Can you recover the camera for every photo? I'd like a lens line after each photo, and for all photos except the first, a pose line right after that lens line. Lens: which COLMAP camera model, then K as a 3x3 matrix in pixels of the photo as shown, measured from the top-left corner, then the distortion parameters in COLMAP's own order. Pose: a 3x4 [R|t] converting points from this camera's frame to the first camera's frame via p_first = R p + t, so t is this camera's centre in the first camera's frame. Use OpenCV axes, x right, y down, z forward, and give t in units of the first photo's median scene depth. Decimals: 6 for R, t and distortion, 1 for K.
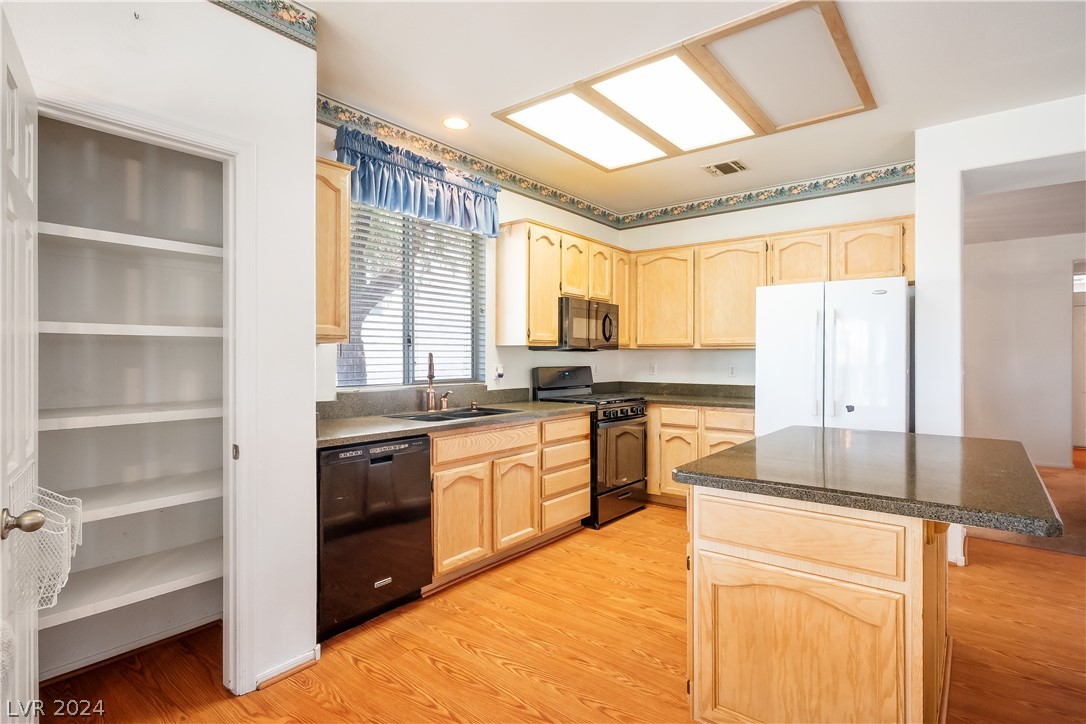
lens RADIAL K [[555.0, 0, 535.9], [0, 555.0, 358.7], [0, 0, 1]] dist [-0.000309, 0.000282]
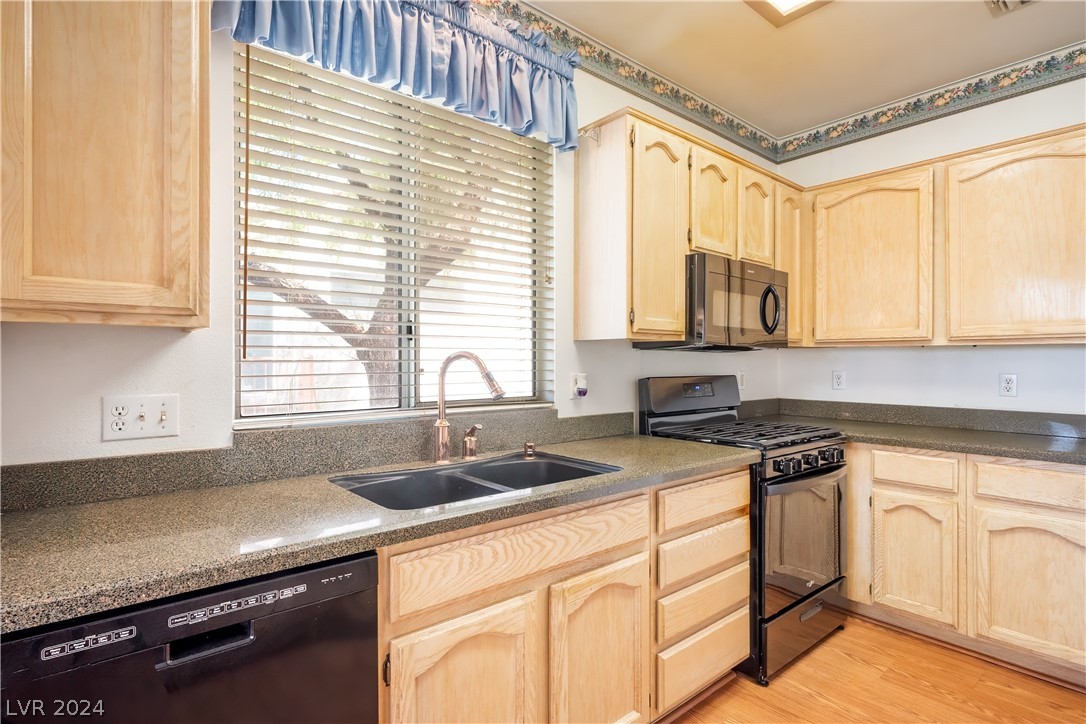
lens RADIAL K [[532.6, 0, 526.5], [0, 532.6, 358.4], [0, 0, 1]] dist [-0.002466, 0.000066]
pose [[0.976064, -0.000768, -0.217483, 0.000251], [-0.000946, 0.999969, -0.007777, -0.000538], [0.217483, 0.007797, 0.976033, 0.456811]]
